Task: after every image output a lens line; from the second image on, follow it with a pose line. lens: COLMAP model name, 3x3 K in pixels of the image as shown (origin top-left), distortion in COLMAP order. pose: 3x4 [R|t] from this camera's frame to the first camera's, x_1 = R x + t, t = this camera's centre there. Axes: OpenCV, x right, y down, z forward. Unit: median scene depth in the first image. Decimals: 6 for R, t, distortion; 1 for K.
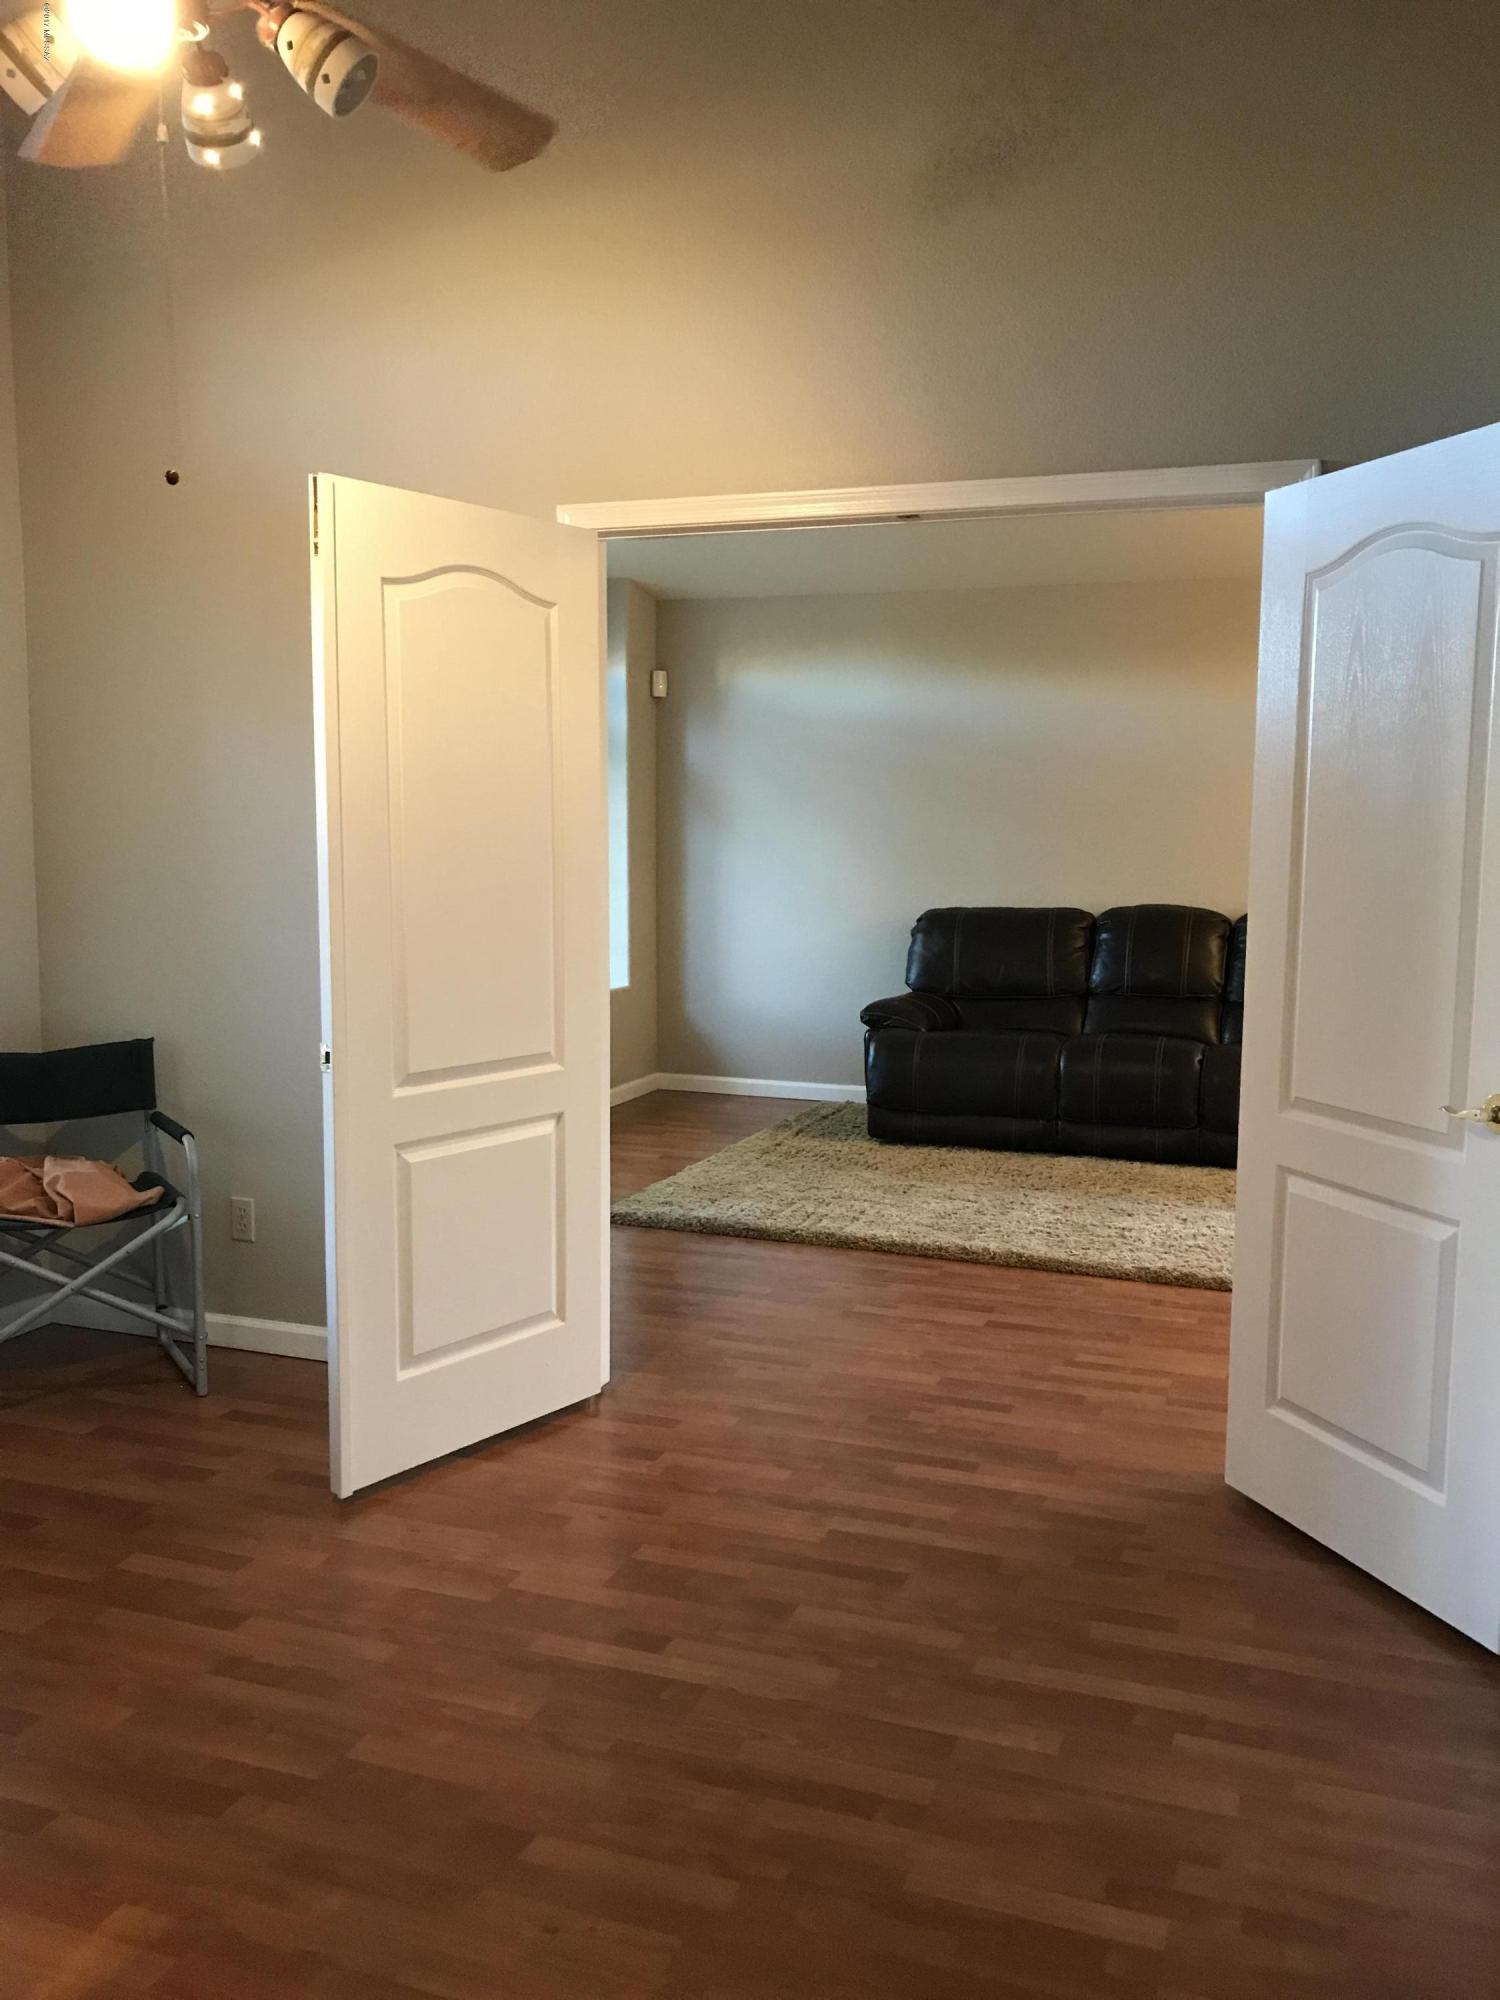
lens RADIAL K [[1657.9, 0, 743.8], [0, 1657.9, 994.8], [0, 0, 1]] dist [0.062325, -0.051322]
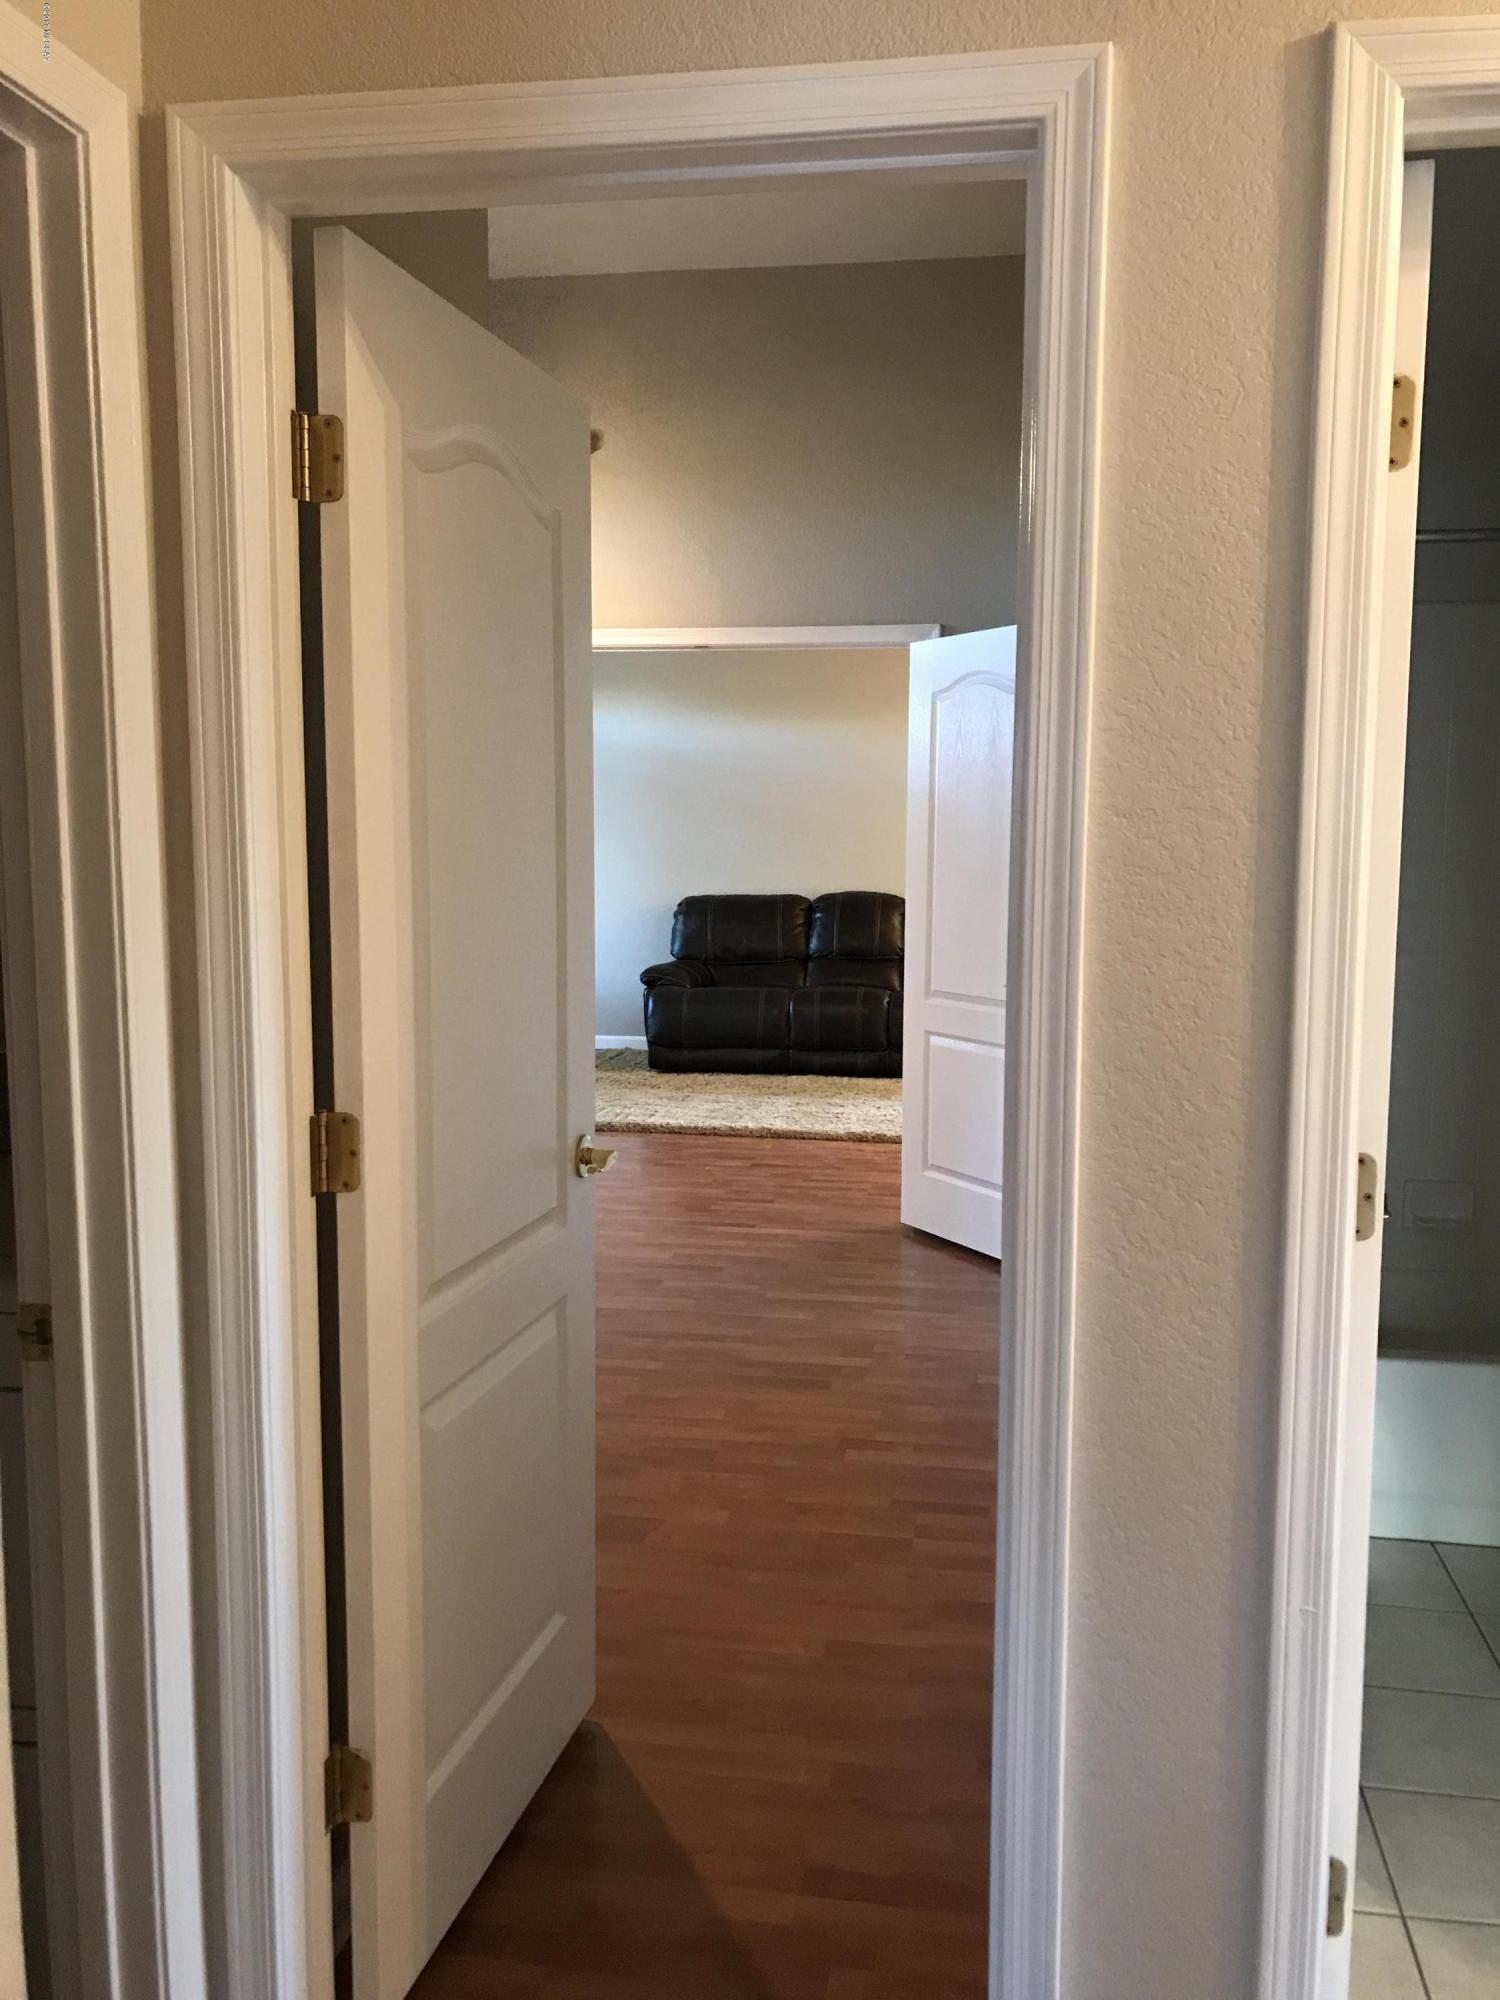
lens RADIAL K [[1657.9, 0, 750.6], [0, 1657.9, 1002.9], [0, 0, 1]] dist [0.062325, -0.051322]
pose [[0.983741, -0.022200, 0.178213, -0.096808], [0.021749, 0.999753, 0.004486, 0.035084], [-0.178269, -0.000537, 0.983982, -0.387163]]
